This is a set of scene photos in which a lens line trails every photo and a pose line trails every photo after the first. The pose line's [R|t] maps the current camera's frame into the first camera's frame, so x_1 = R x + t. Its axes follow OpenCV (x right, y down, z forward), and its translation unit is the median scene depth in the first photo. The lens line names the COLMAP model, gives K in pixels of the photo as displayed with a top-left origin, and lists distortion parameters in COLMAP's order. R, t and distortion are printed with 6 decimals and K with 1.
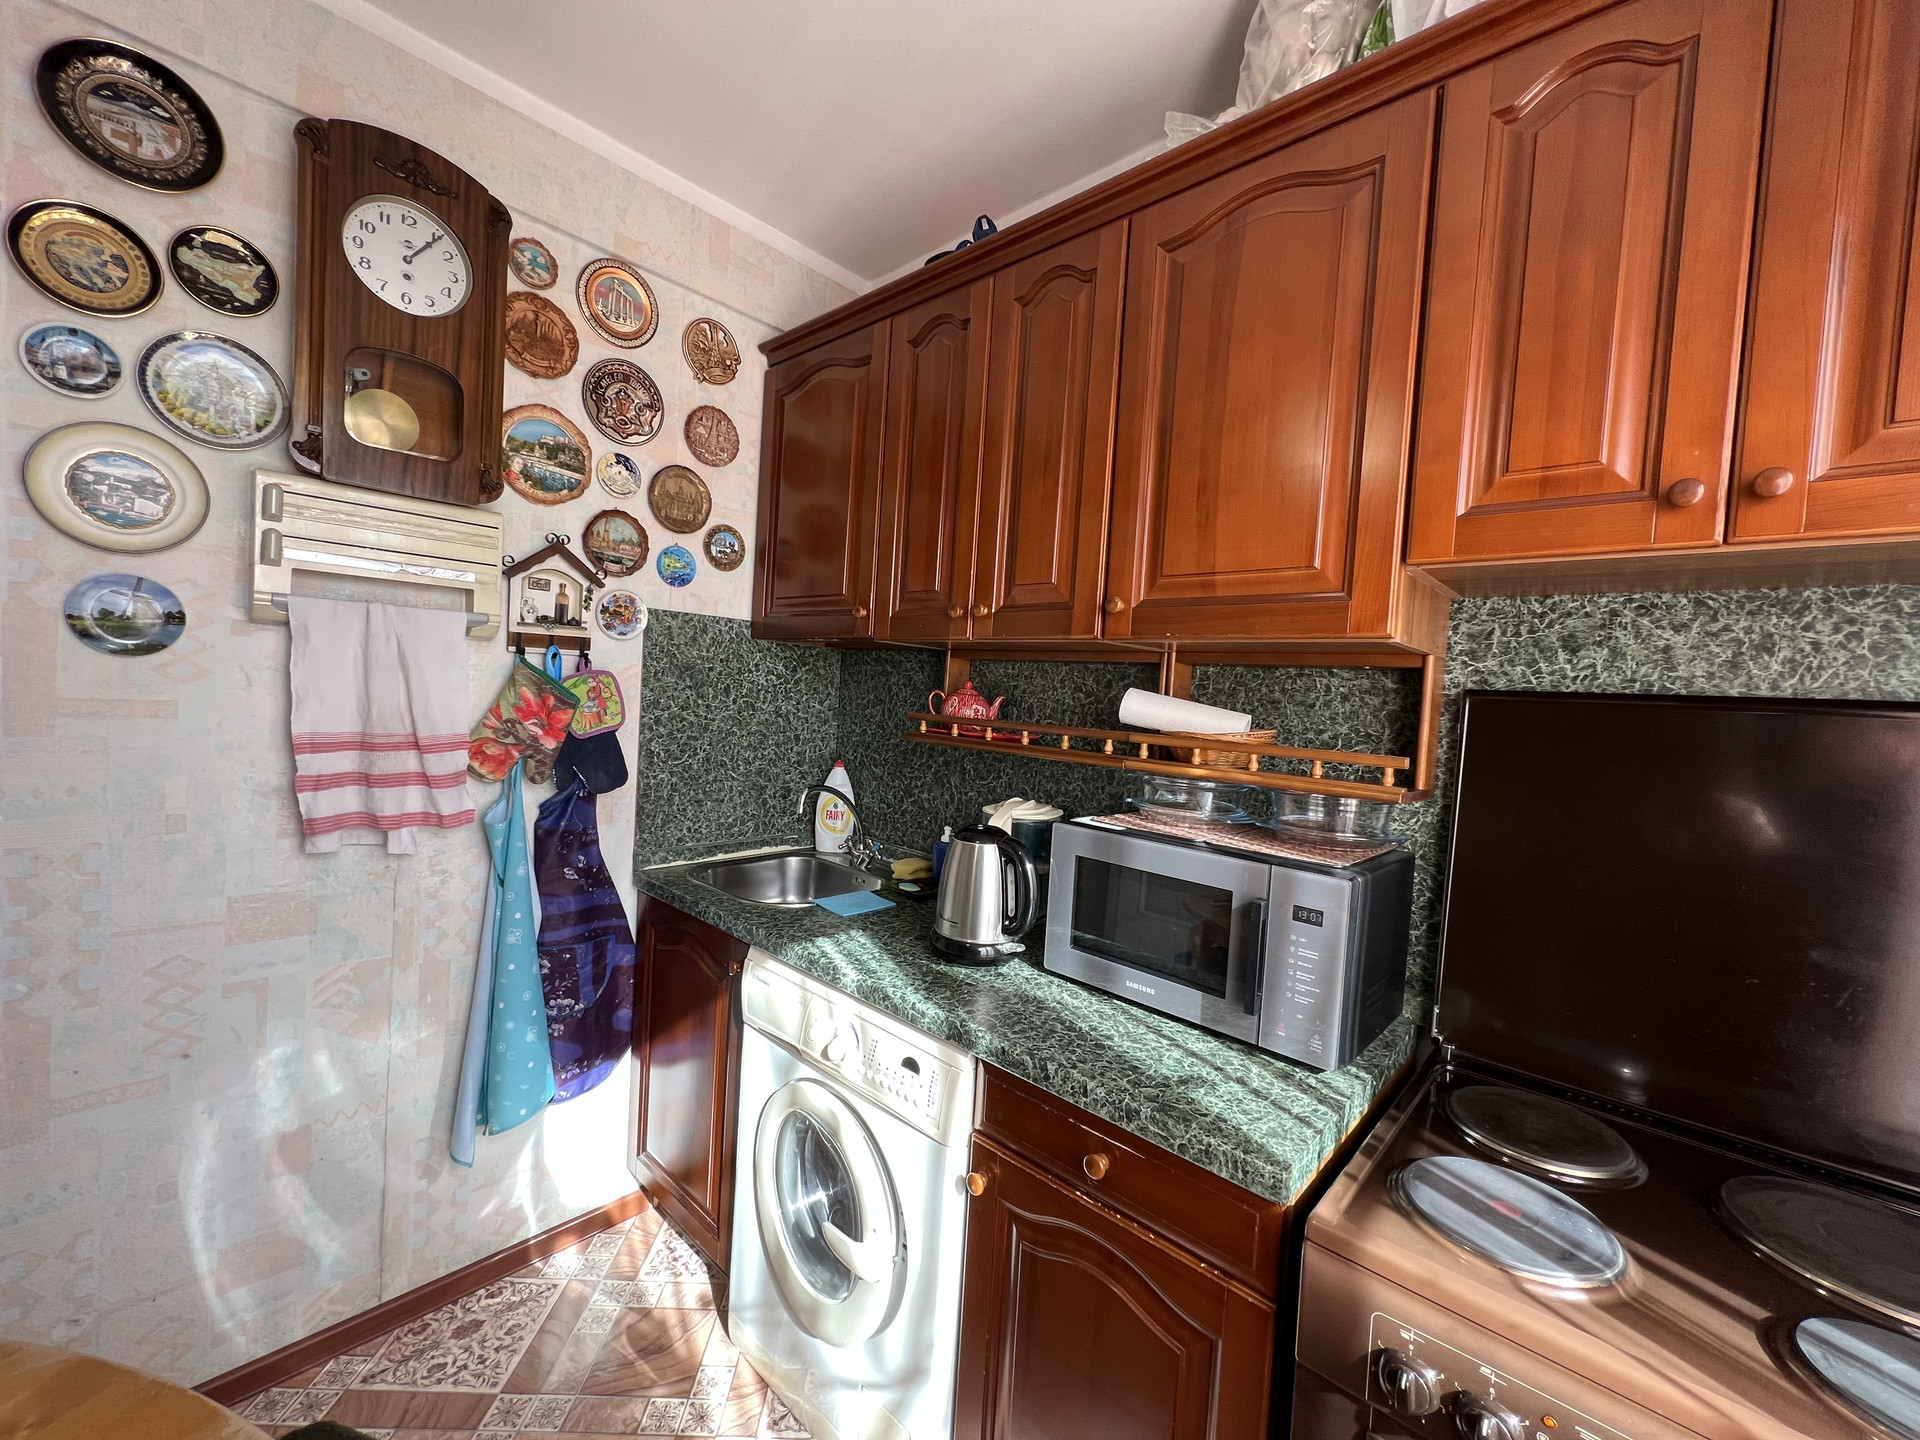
lens RADIAL K [[772.3, 0, 957.6], [0, 772.3, 721.6], [0, 0, 1]] dist [0.002485, 0.000099]
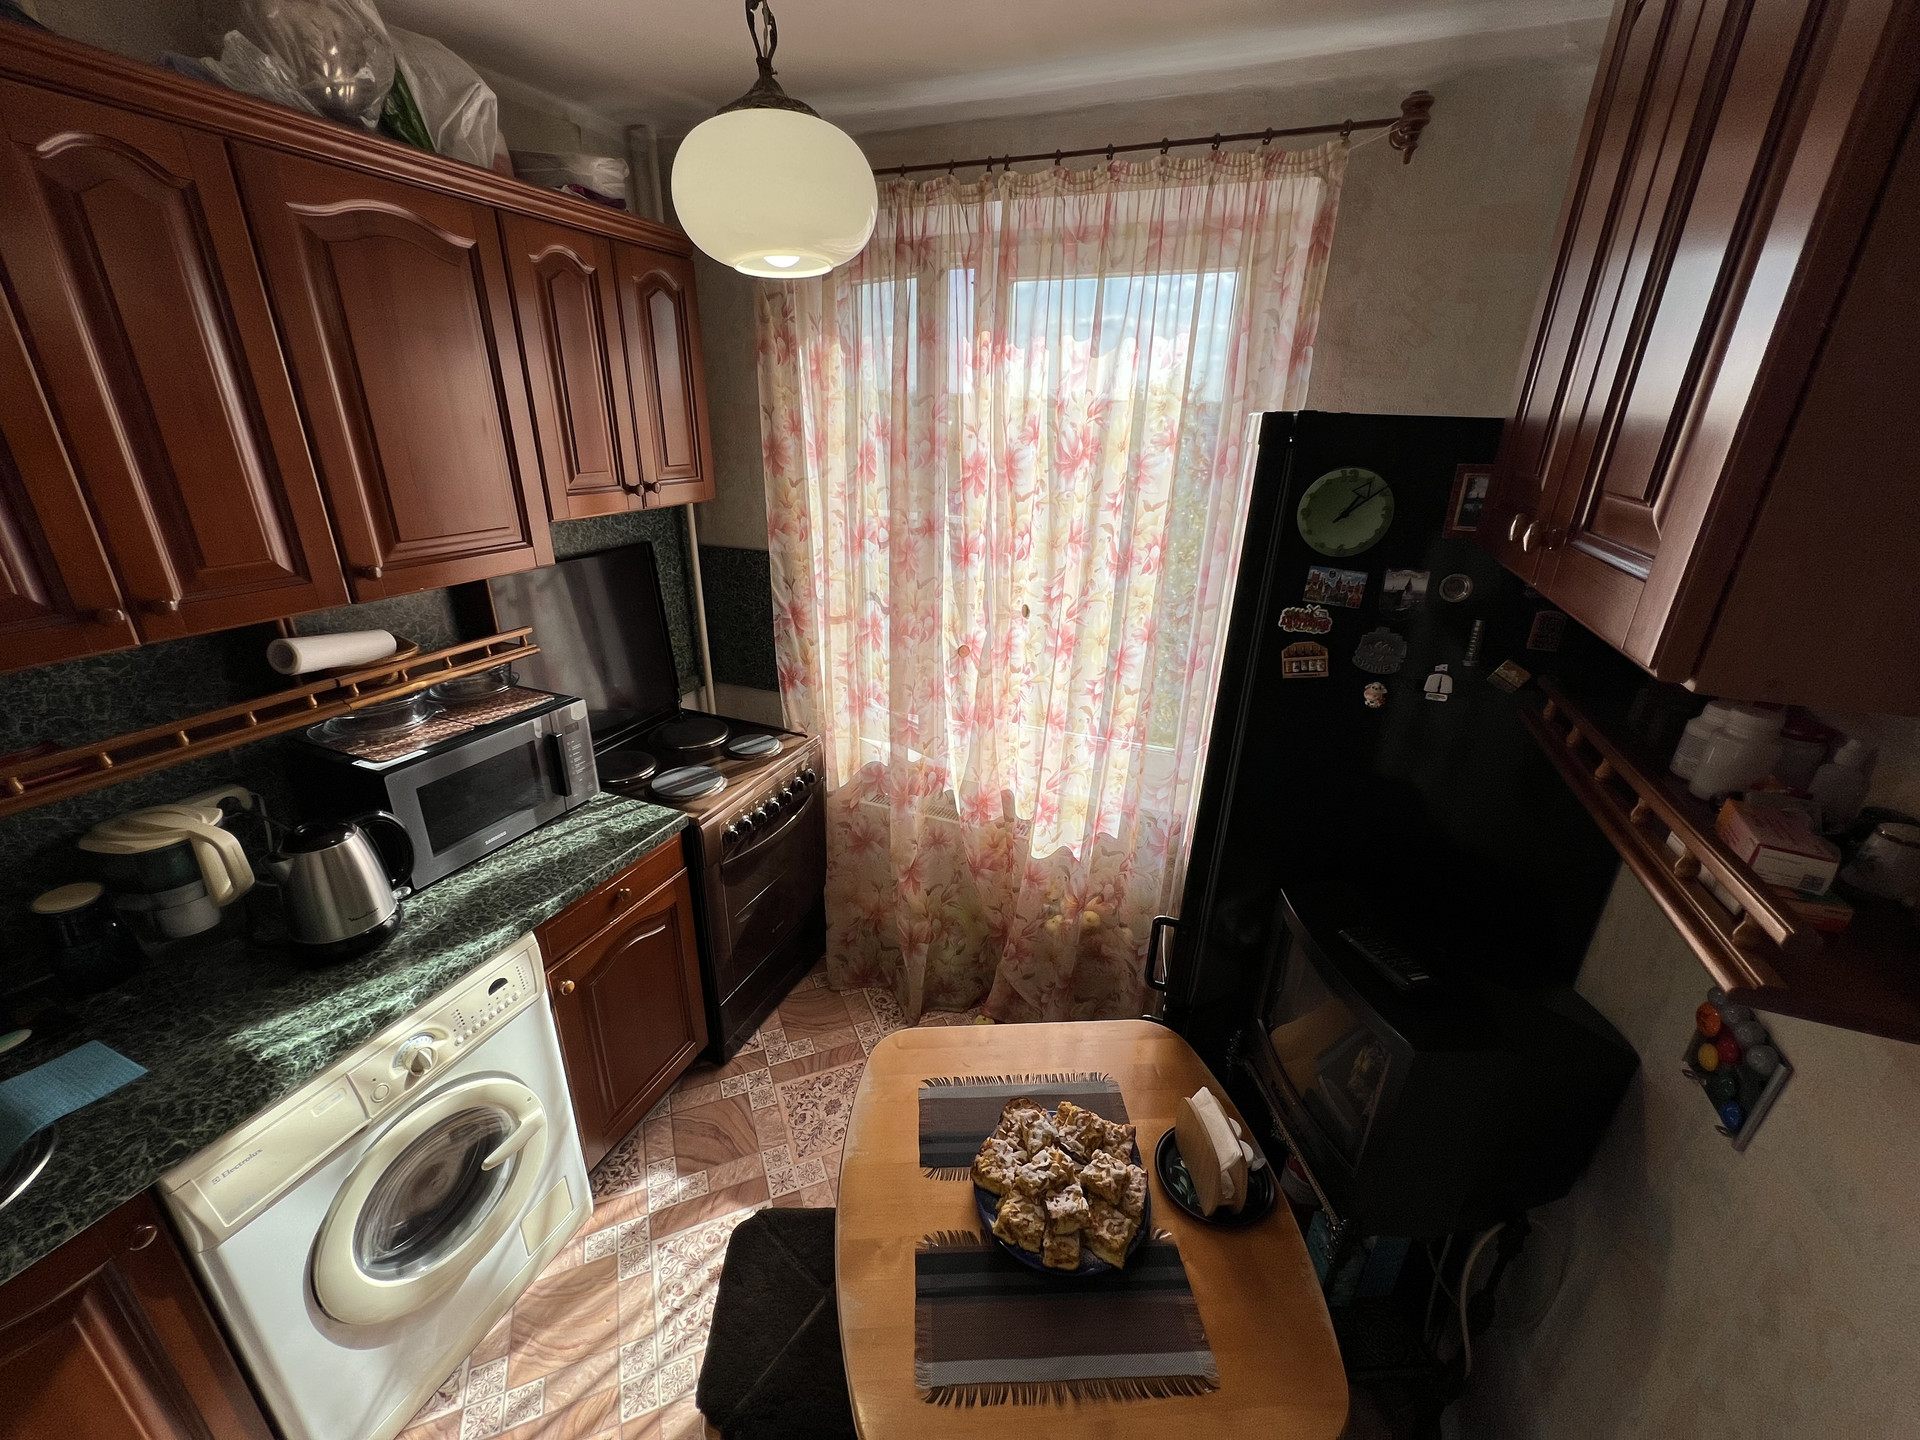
lens RADIAL K [[772.3, 0, 957.3], [0, 772.3, 718.1], [0, 0, 1]] dist [0.002485, 0.000099]
pose [[-0.353994, -0.407390, 0.841856, -1.202060], [-0.008096, 0.901443, 0.432821, -0.486363], [-0.935213, 0.146401, -0.322404, 0.656890]]
